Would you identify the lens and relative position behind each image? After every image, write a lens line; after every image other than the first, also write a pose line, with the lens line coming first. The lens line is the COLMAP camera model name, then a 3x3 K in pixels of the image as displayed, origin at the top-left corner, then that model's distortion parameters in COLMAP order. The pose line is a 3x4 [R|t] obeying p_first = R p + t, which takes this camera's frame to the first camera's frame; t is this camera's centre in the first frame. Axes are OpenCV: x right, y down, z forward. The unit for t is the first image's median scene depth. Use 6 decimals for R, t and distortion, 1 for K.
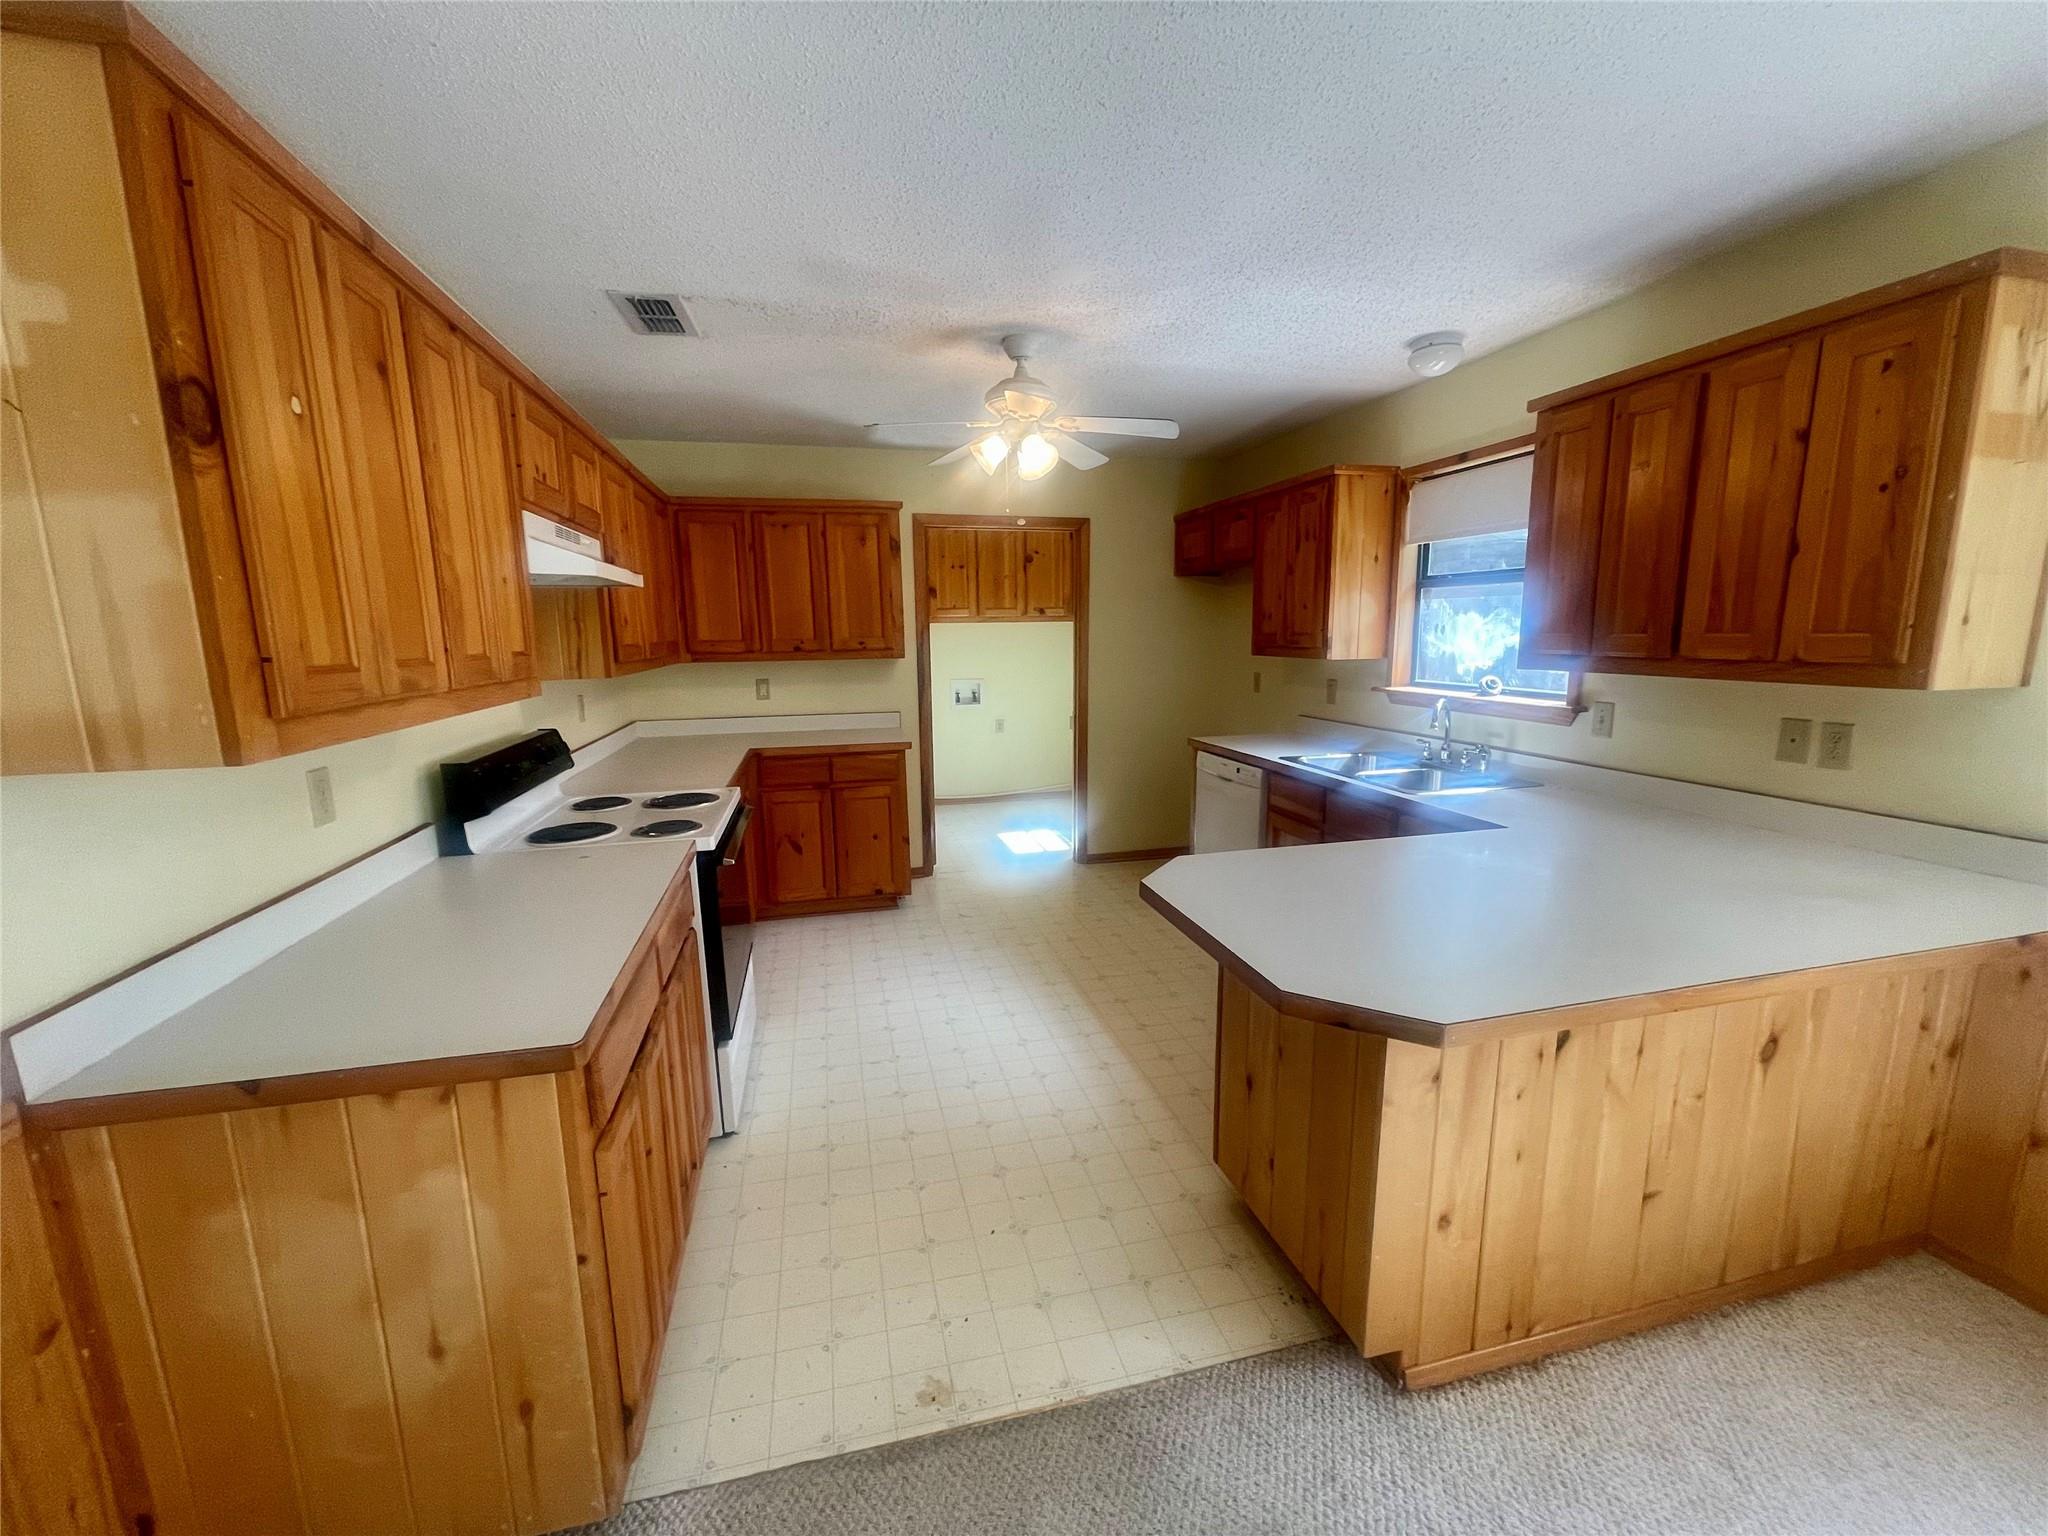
lens RADIAL K [[823.1, 0, 1029.4], [0, 823.1, 772.7], [0, 0, 1]] dist [-0.000691, -0.000143]
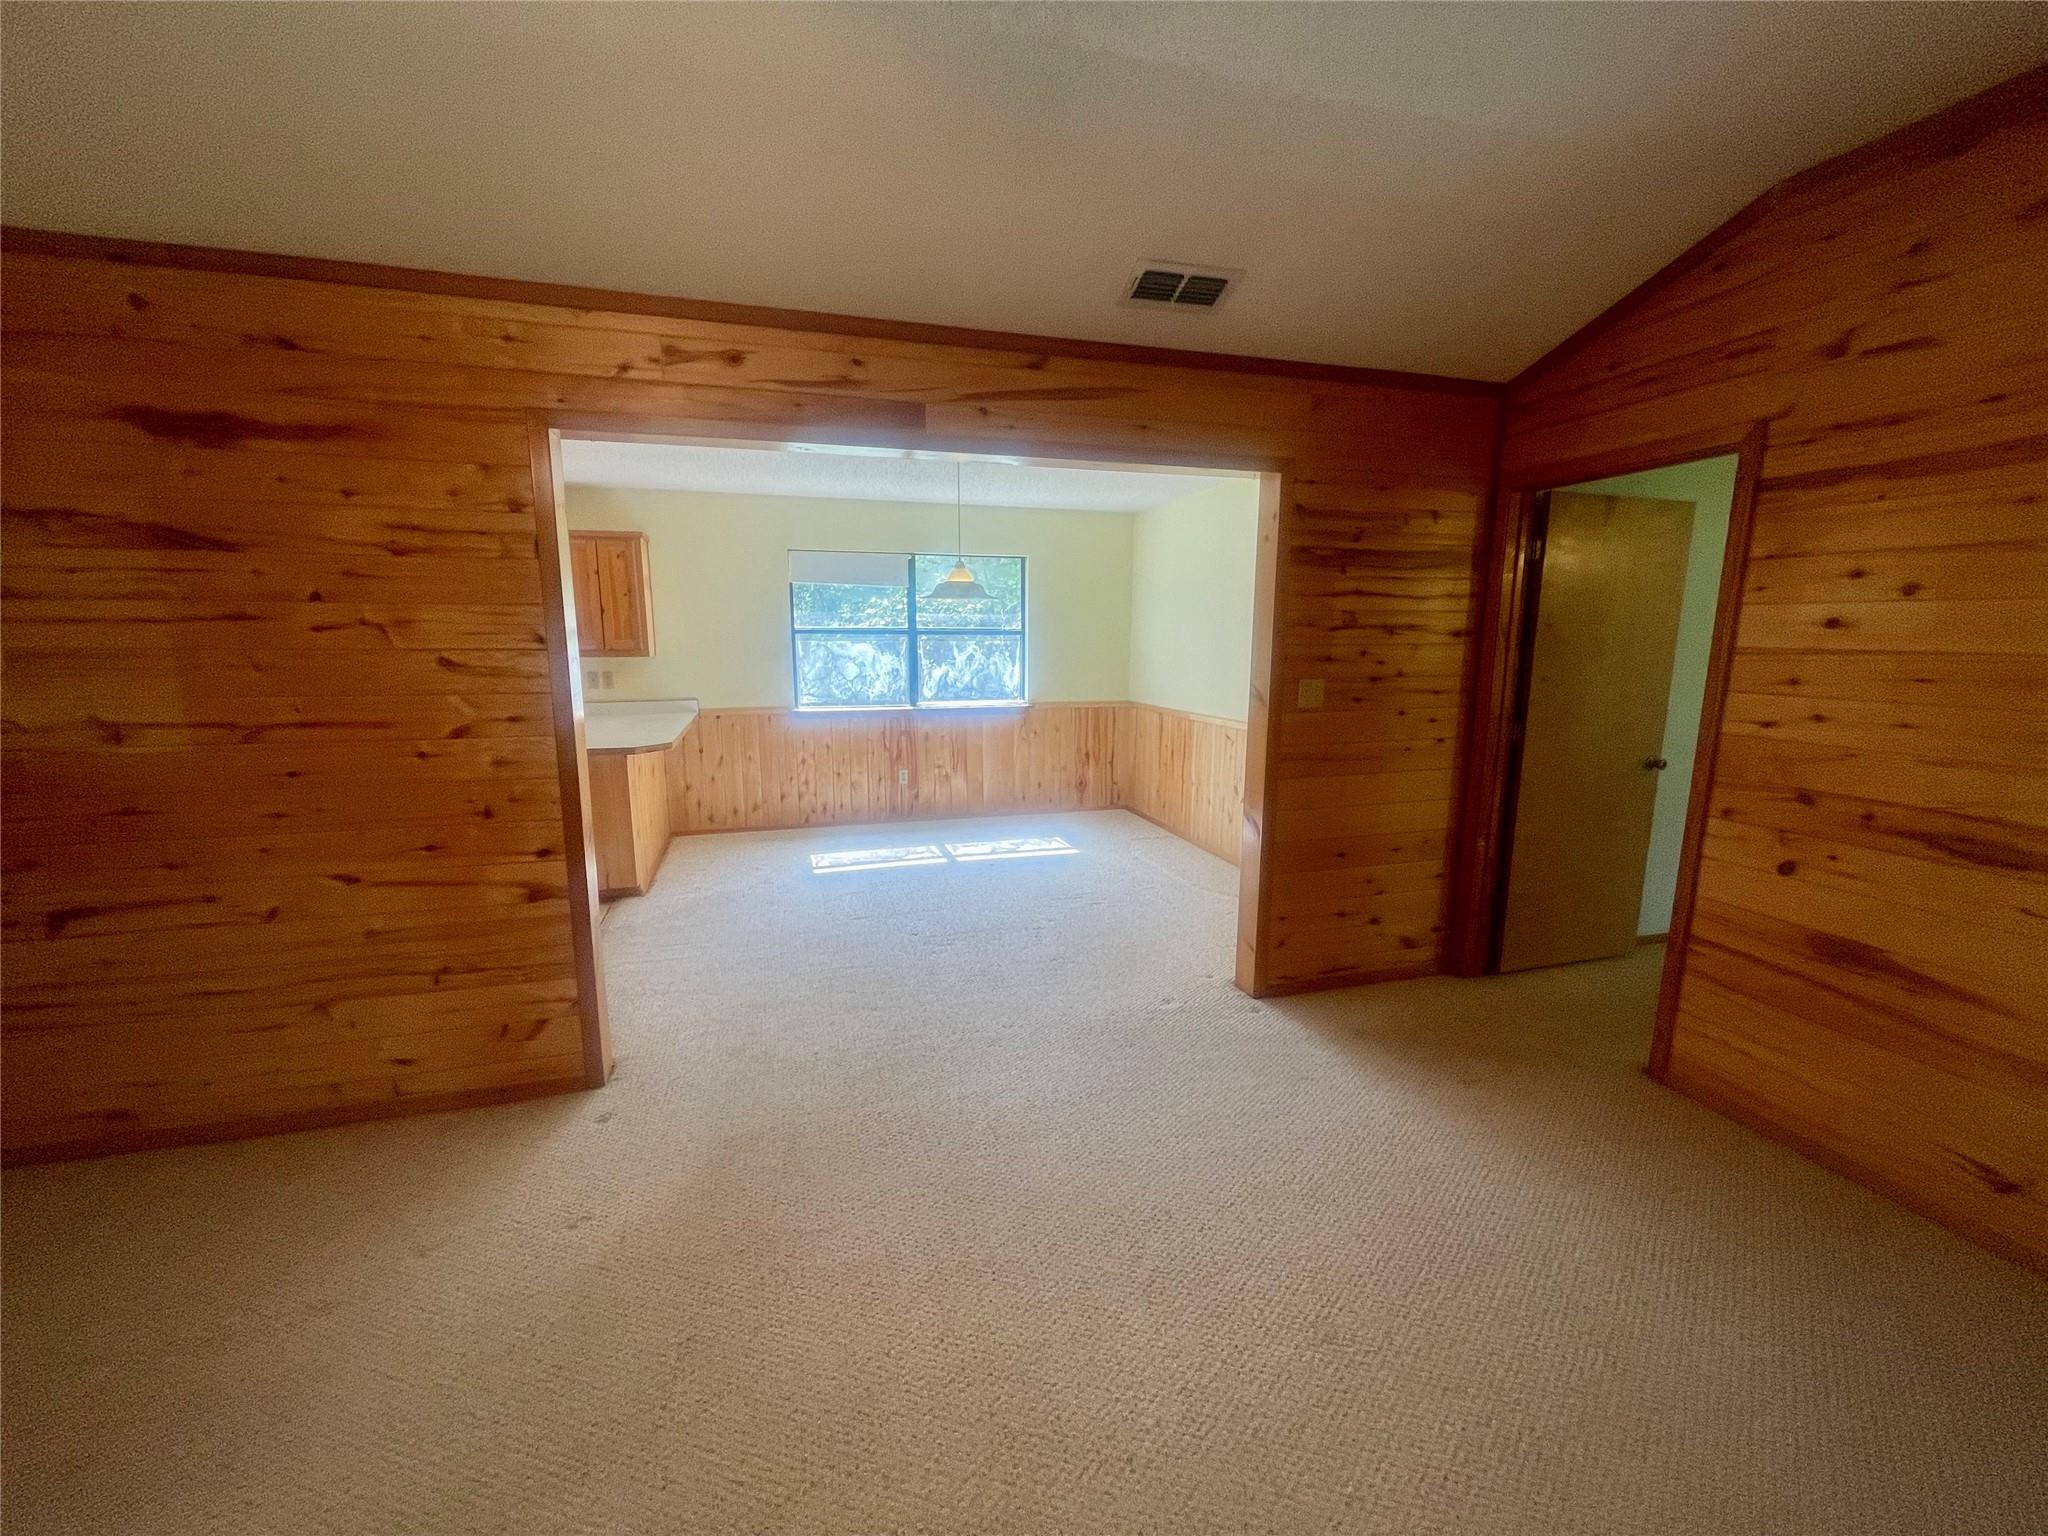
lens RADIAL K [[822.0, 0, 1016.6], [0, 822.0, 771.9], [0, 0, 1]] dist [0.000067, -0.000227]
pose [[-0.036283, -0.156580, 0.986999, -1.155403], [0.169153, 0.972436, 0.160488, 0.034930], [-0.984922, 0.172777, -0.008797, -0.176679]]
